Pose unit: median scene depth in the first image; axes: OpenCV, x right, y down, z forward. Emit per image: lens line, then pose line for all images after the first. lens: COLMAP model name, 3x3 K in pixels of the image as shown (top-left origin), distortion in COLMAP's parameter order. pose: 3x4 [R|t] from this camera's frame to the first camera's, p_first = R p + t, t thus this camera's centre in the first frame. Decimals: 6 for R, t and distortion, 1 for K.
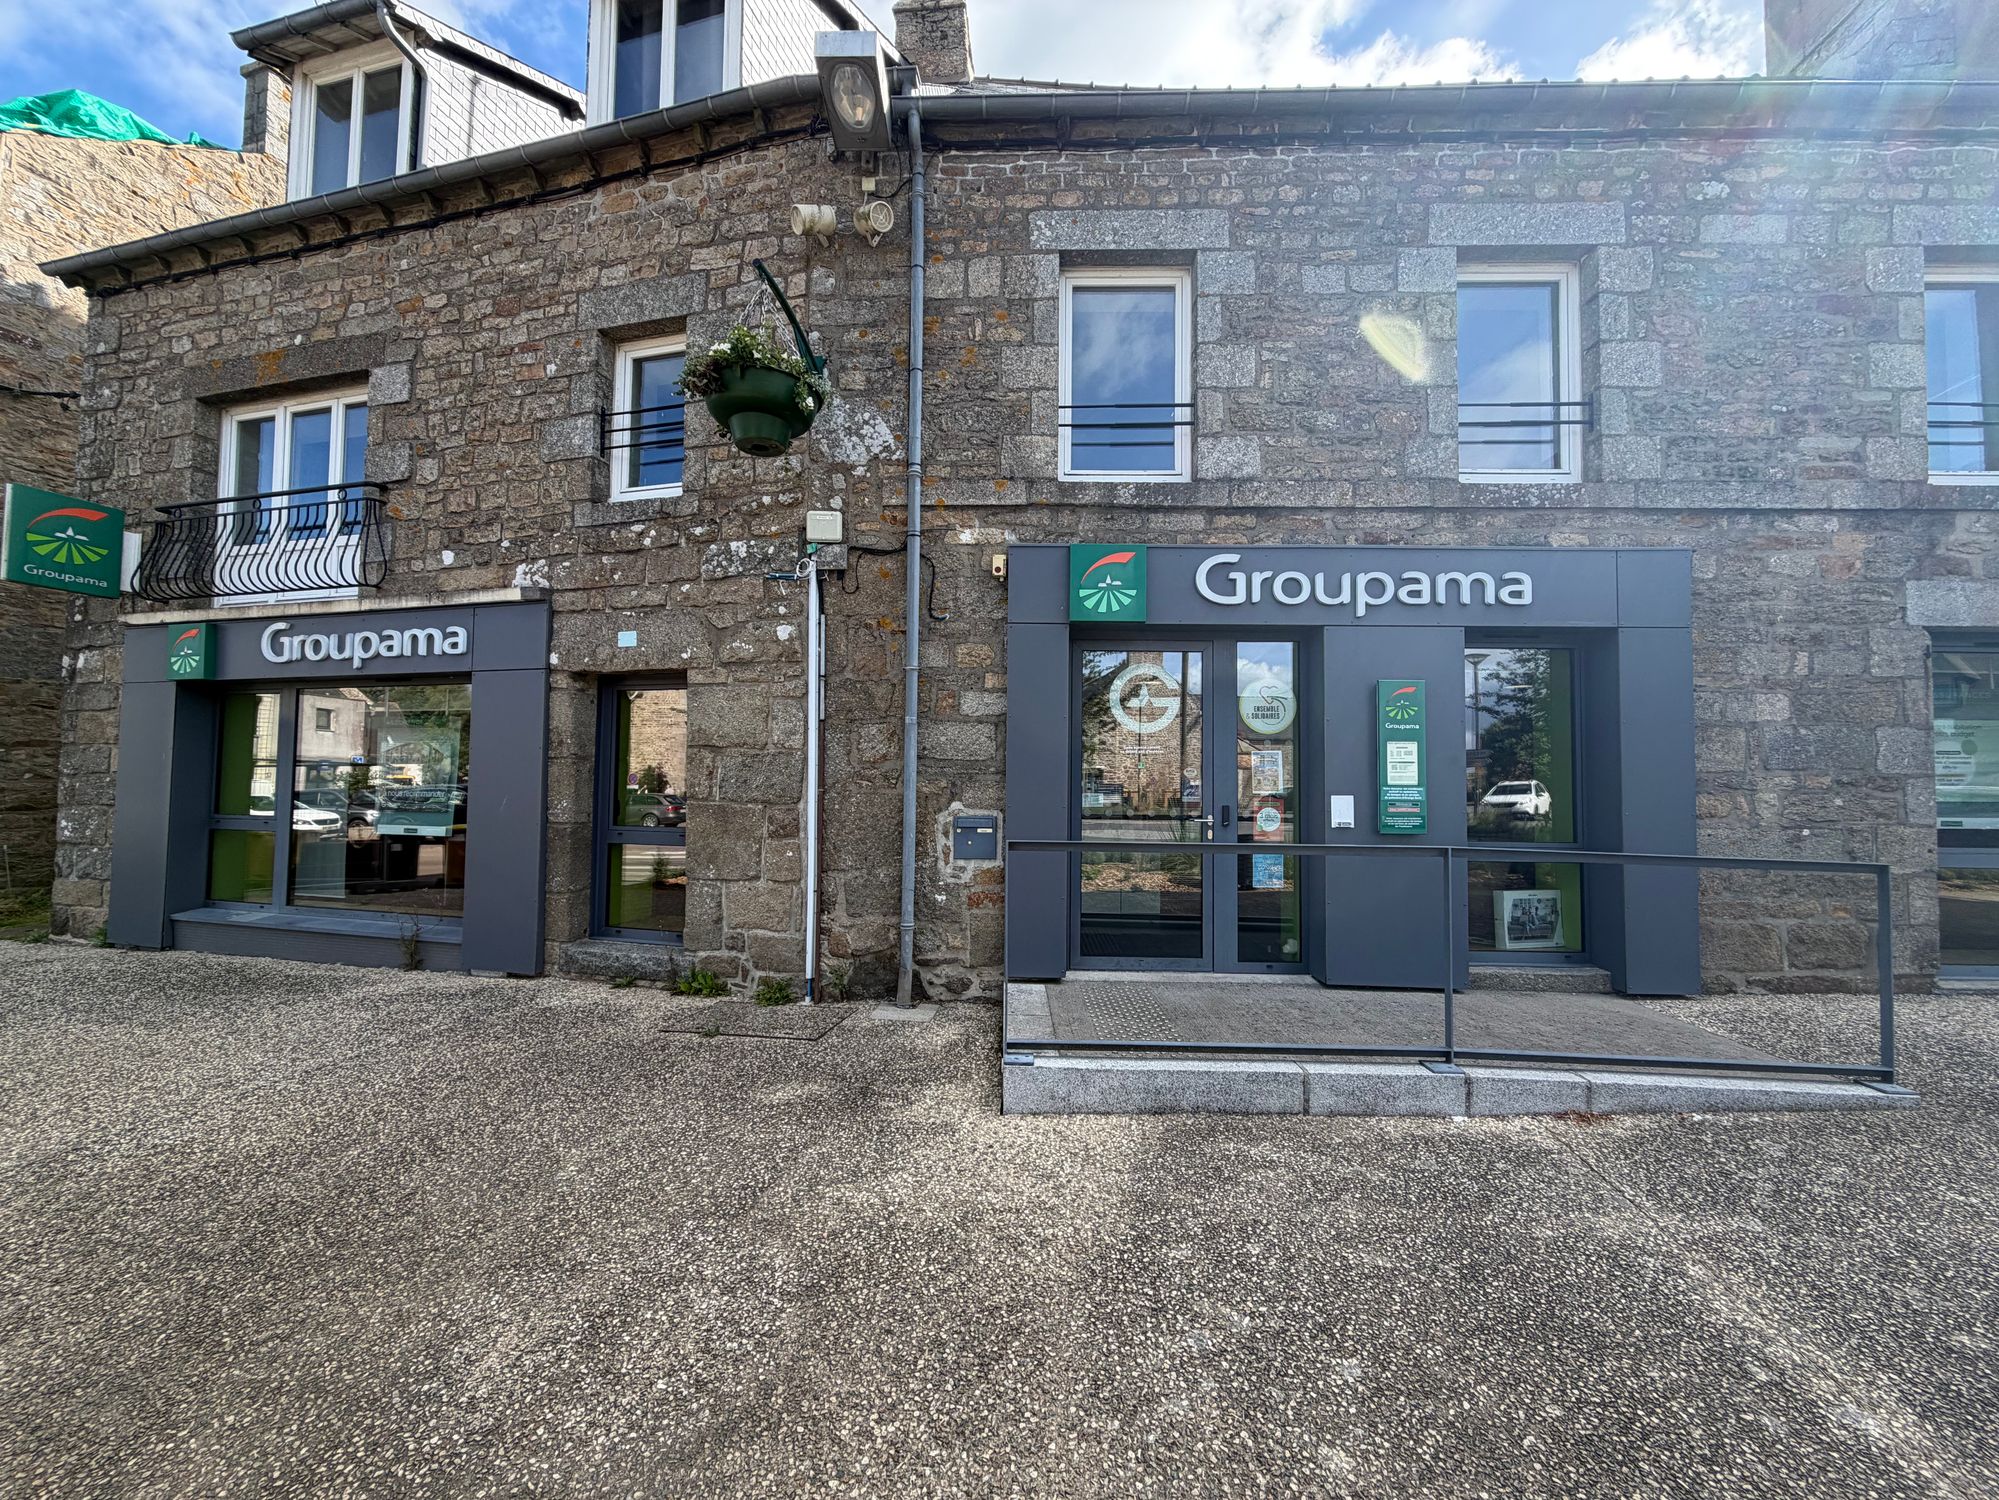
lens RADIAL K [[792.9, 0, 1000.9], [0, 792.9, 746.1], [0, 0, 1]] dist [-0.003665, -0.000047]
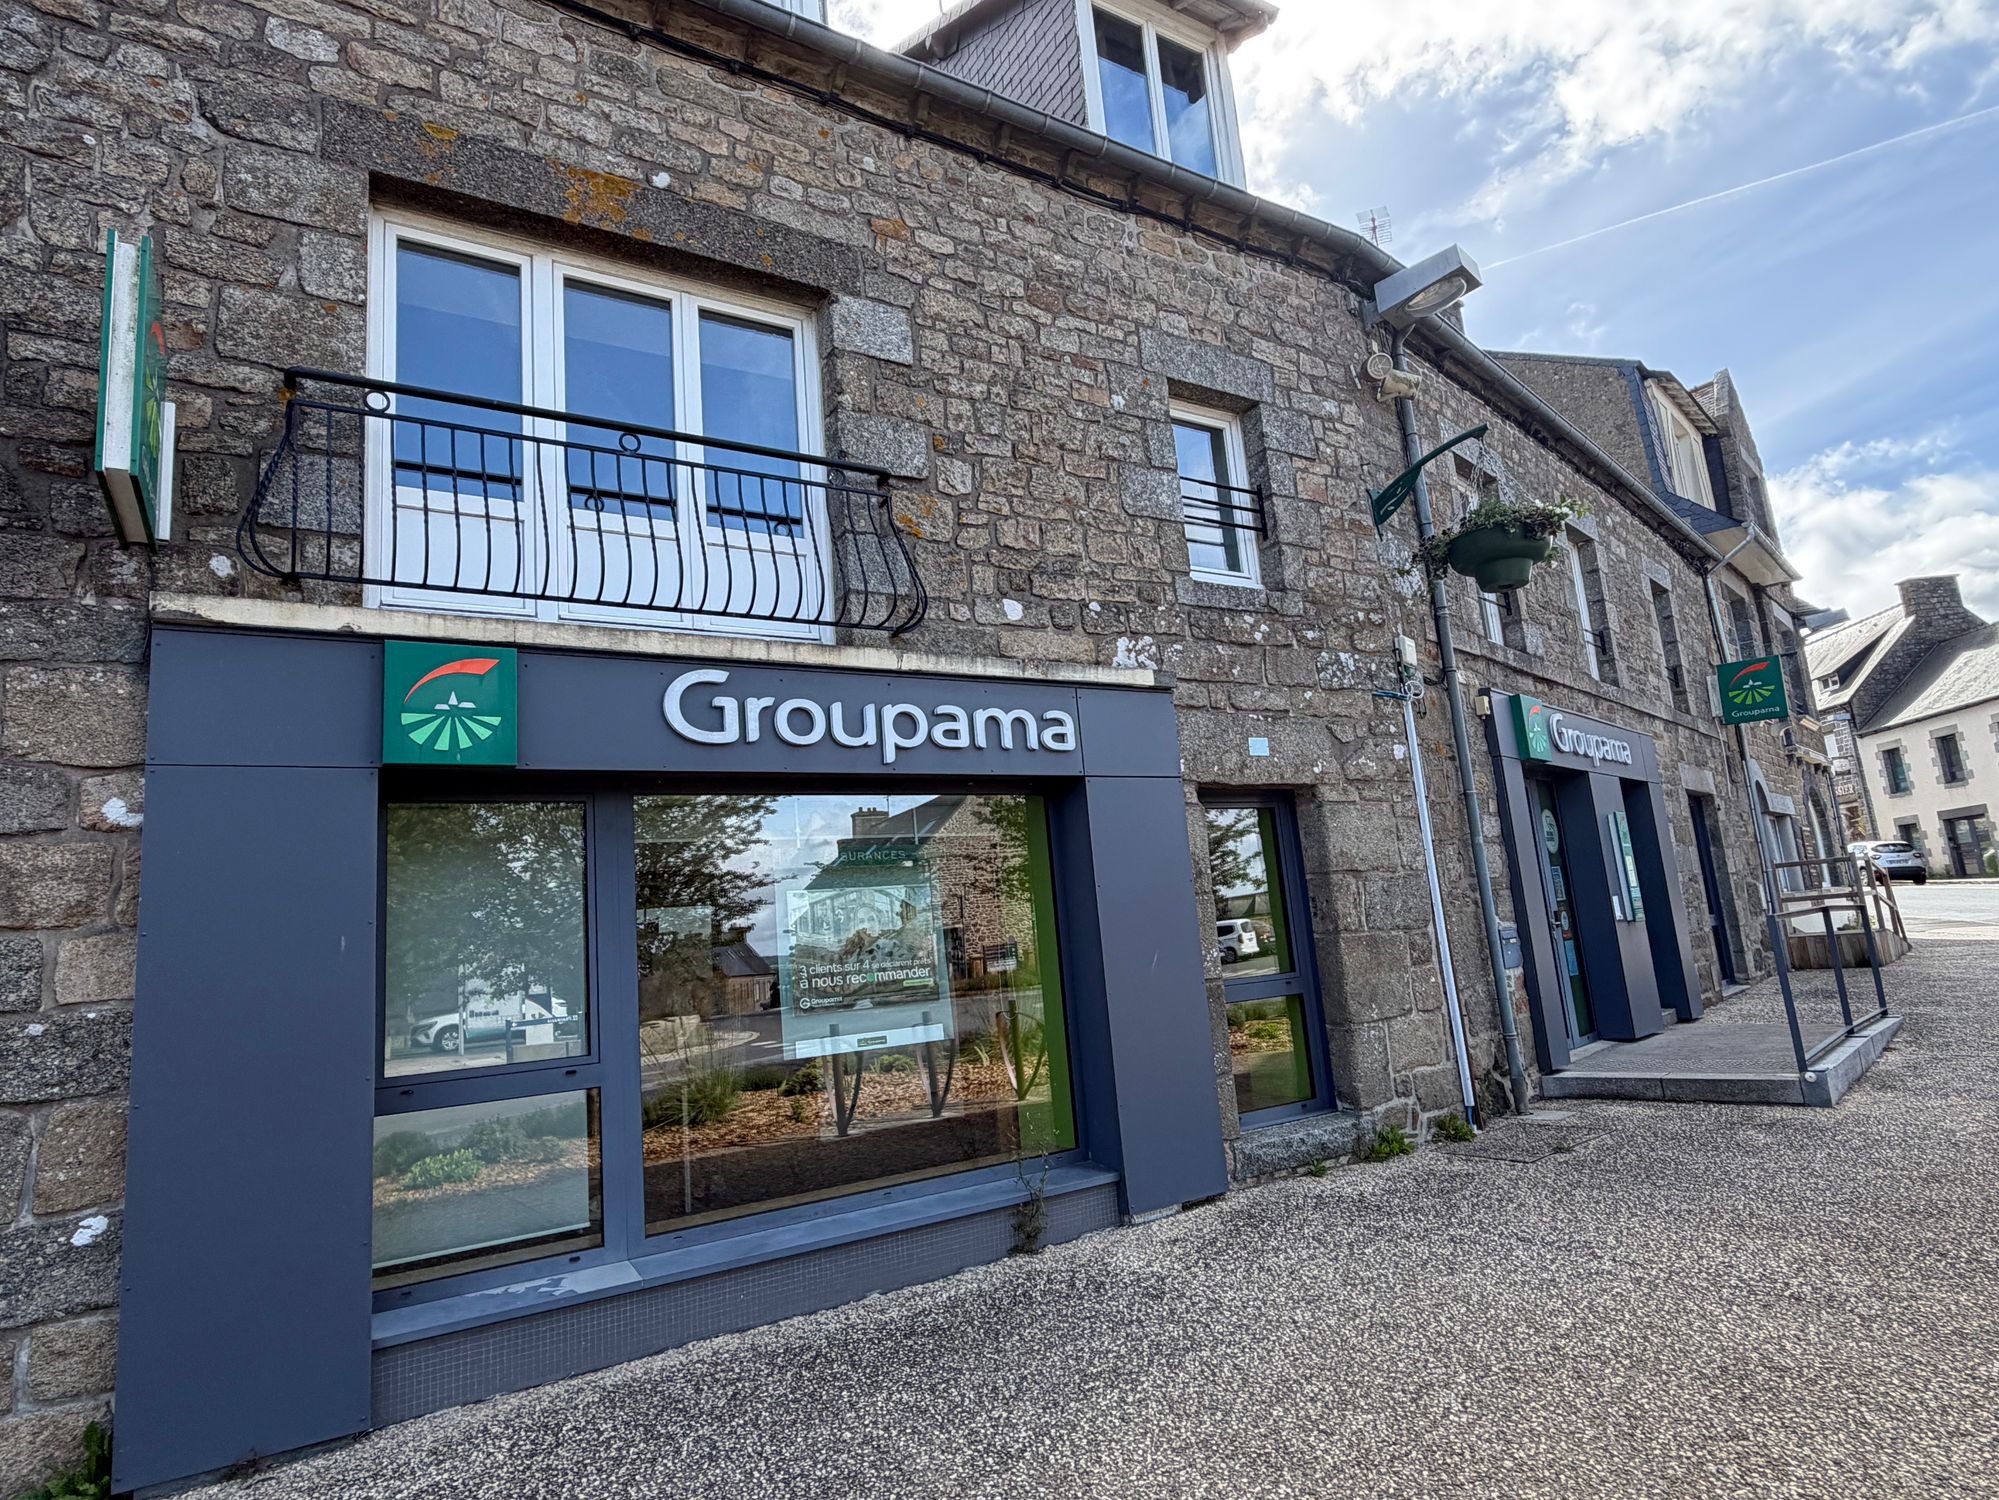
lens RADIAL K [[1112.7, 0, 1002.5], [0, 1112.7, 754.9], [0, 0, 1]] dist [-0.003141, -0.002205]
pose [[0.680024, 0.060241, 0.730710, -1.293050], [0.061309, 0.988456, -0.138546, 0.017049], [-0.730622, 0.139014, 0.668481, 0.352354]]
